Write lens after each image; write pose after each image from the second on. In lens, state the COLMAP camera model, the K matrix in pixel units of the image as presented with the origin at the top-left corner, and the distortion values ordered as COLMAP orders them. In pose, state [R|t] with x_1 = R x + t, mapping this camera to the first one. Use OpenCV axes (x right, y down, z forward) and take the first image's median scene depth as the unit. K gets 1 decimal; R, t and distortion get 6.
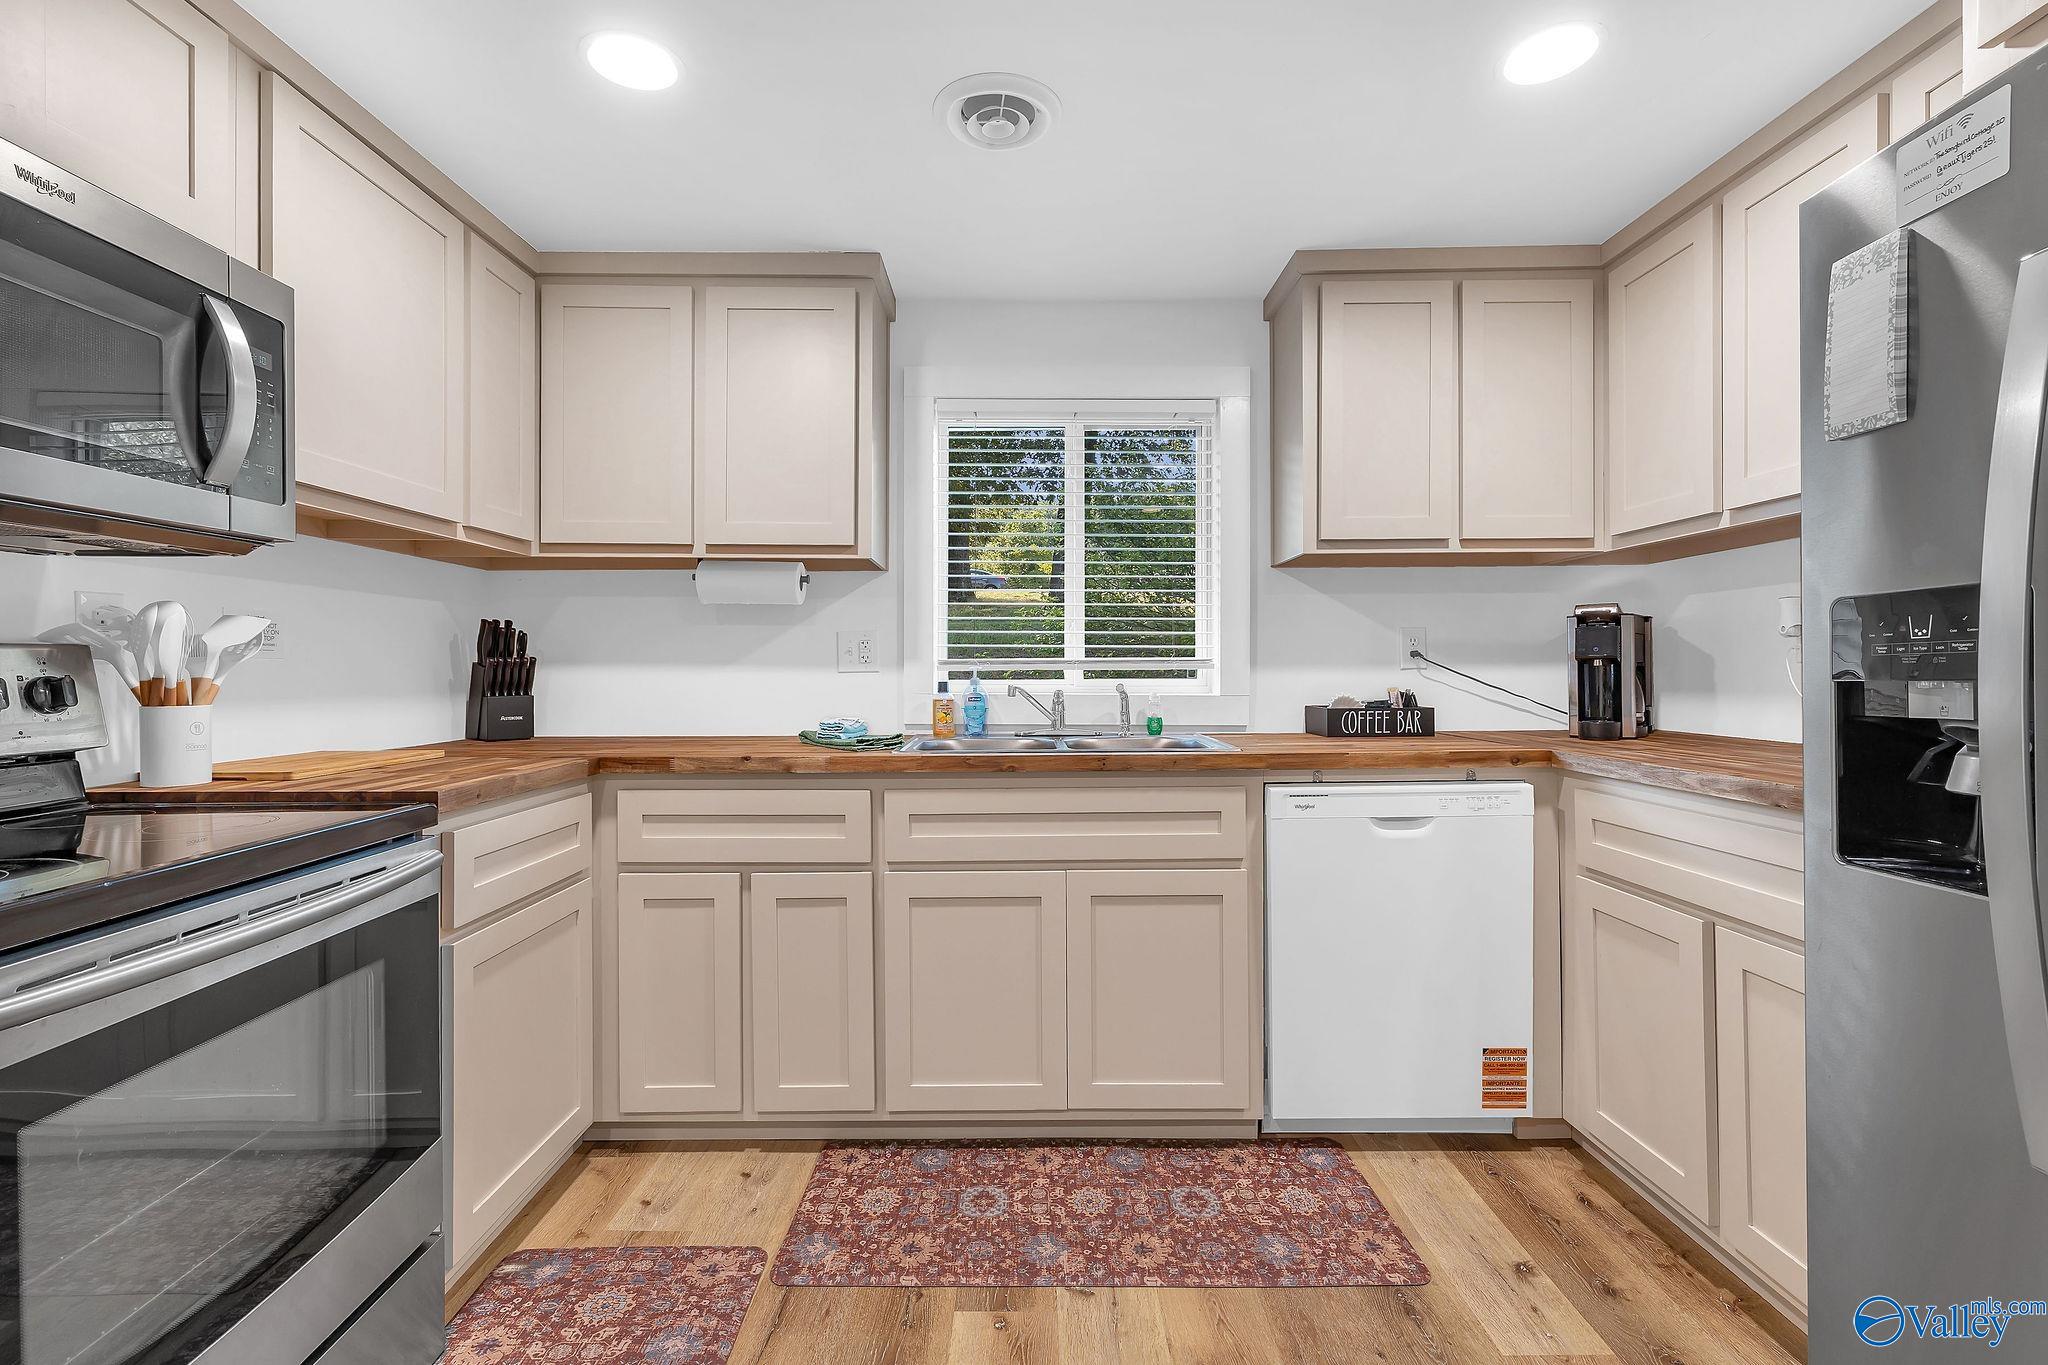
lens RADIAL K [[924.4, 0, 1024.0], [0, 924.4, 682.5], [0, 0, 1]] dist [0.000210, 0.000103]
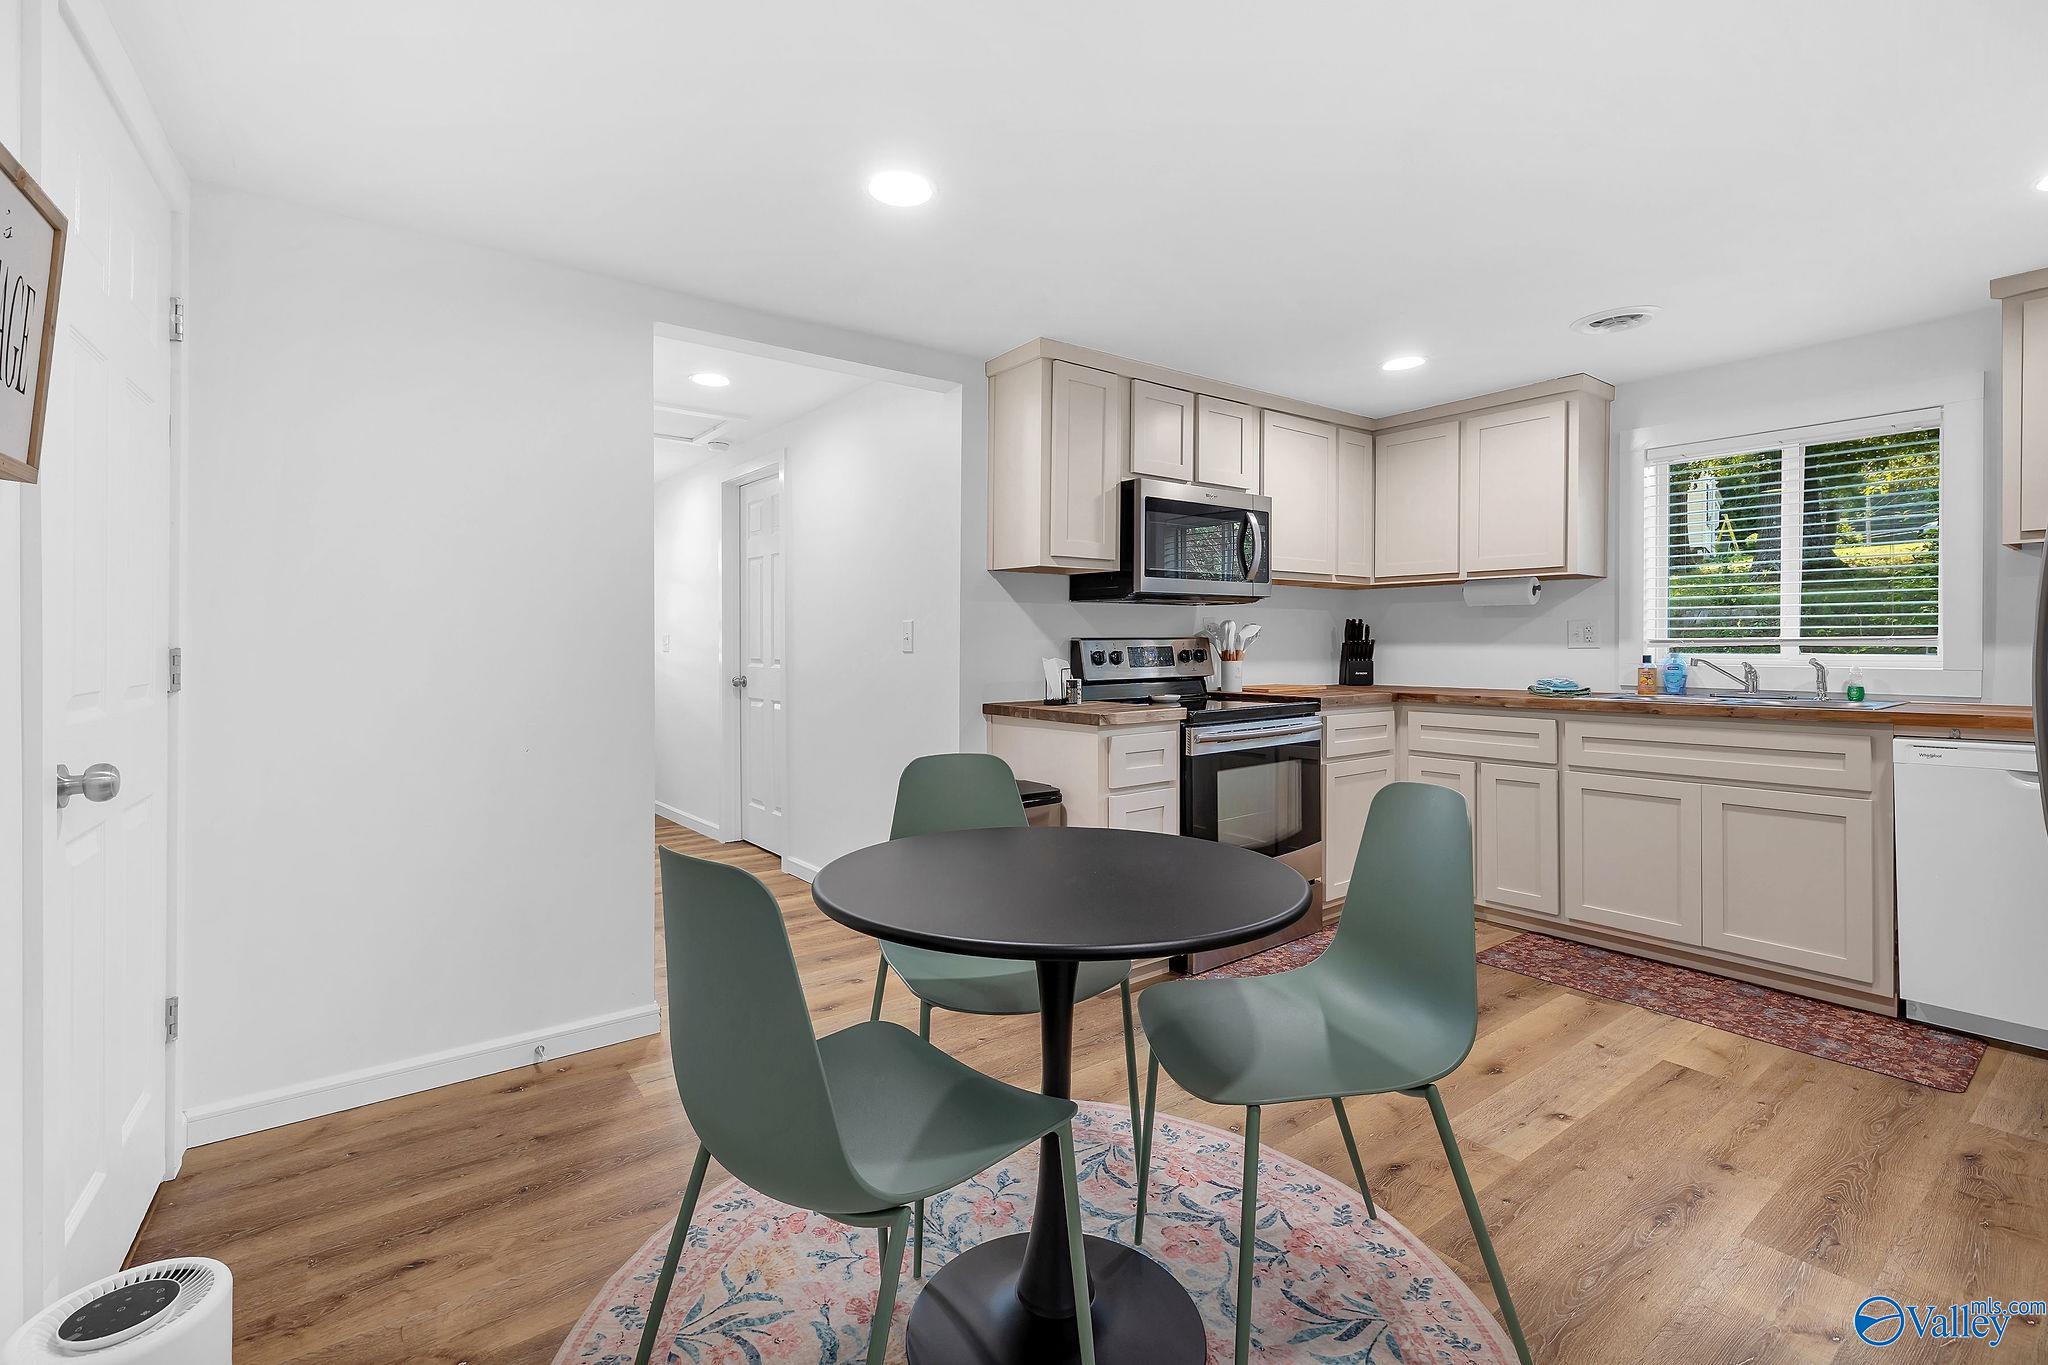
lens RADIAL K [[892.5, 0, 1018.0], [0, 892.5, 639.0], [0, 0, 1]] dist [0.000874, 0.000054]
pose [[0.613073, -0.006625, -0.789998, 0.506102], [-0.009620, 0.999828, -0.015850, 0.006629], [0.789968, 0.017317, 0.612904, -0.738321]]
